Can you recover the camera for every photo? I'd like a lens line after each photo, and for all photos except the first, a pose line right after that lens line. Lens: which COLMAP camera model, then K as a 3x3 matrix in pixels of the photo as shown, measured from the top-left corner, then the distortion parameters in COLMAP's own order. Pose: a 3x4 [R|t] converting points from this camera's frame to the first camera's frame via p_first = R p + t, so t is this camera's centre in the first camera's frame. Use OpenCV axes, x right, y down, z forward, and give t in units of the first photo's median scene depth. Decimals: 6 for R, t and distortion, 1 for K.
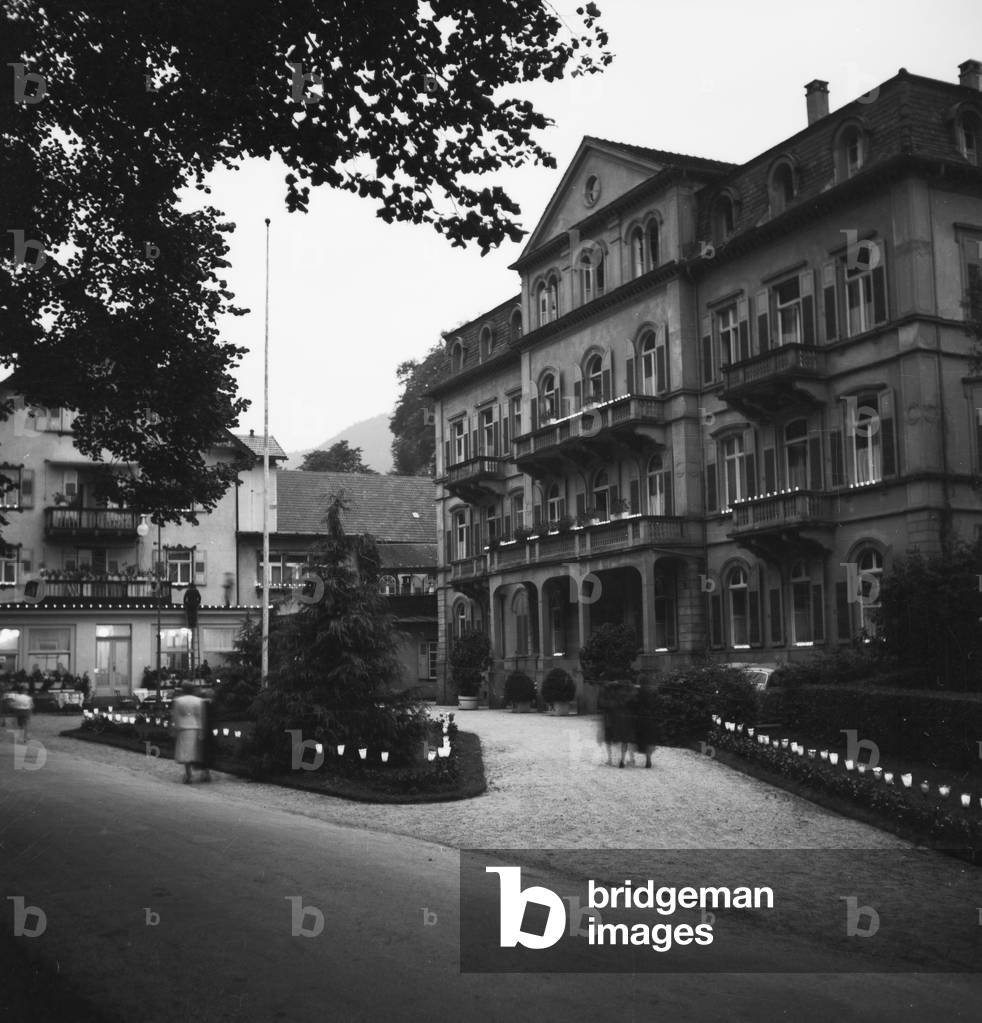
lens RADIAL K [[1330.9, 0, 491.0], [0, 1330.9, 511.5], [0, 0, 1]] dist [-0.022118, -0.072779]
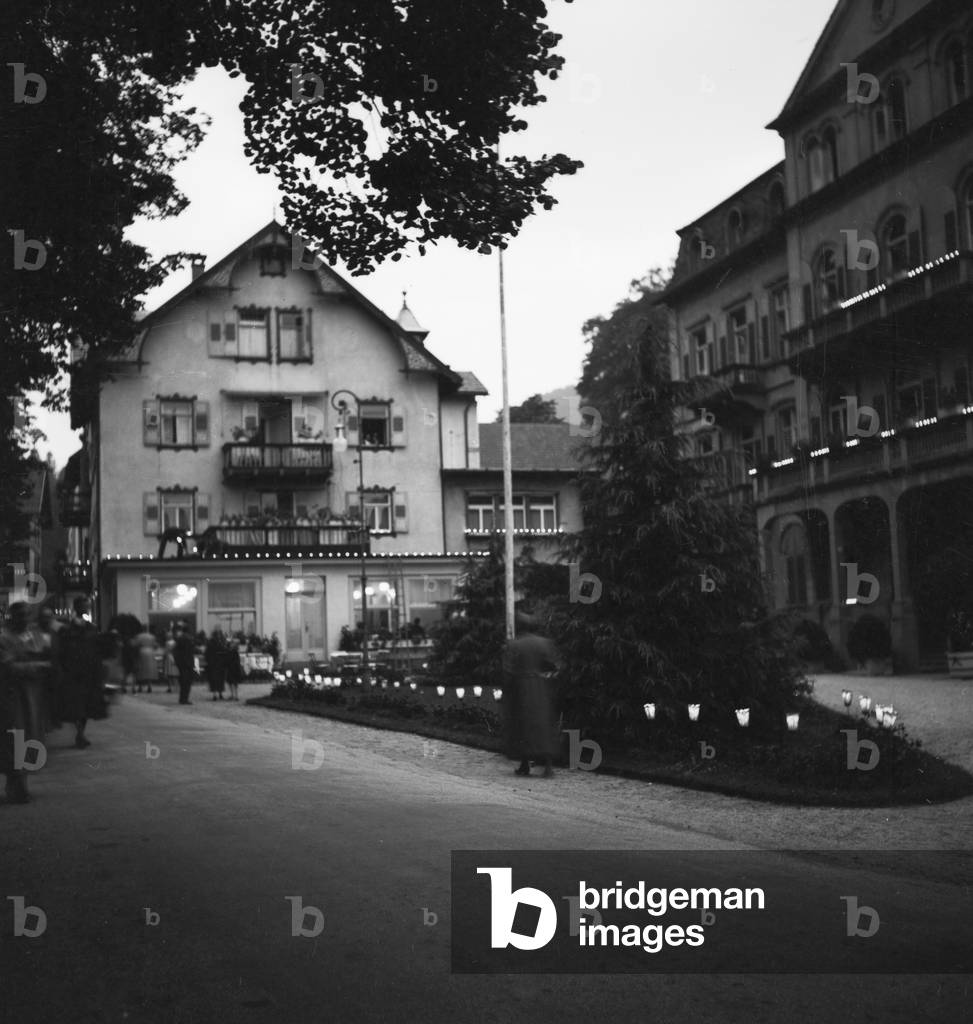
lens RADIAL K [[1348.8, 0, 486.5], [0, 1348.8, 512.0], [0, 0, 1]] dist [-0.033365, -0.099412]
pose [[0.990368, -0.026197, -0.135958, -0.051139], [0.028789, 0.999439, 0.017133, 0.032216], [0.135433, -0.020882, 0.990566, 0.163809]]
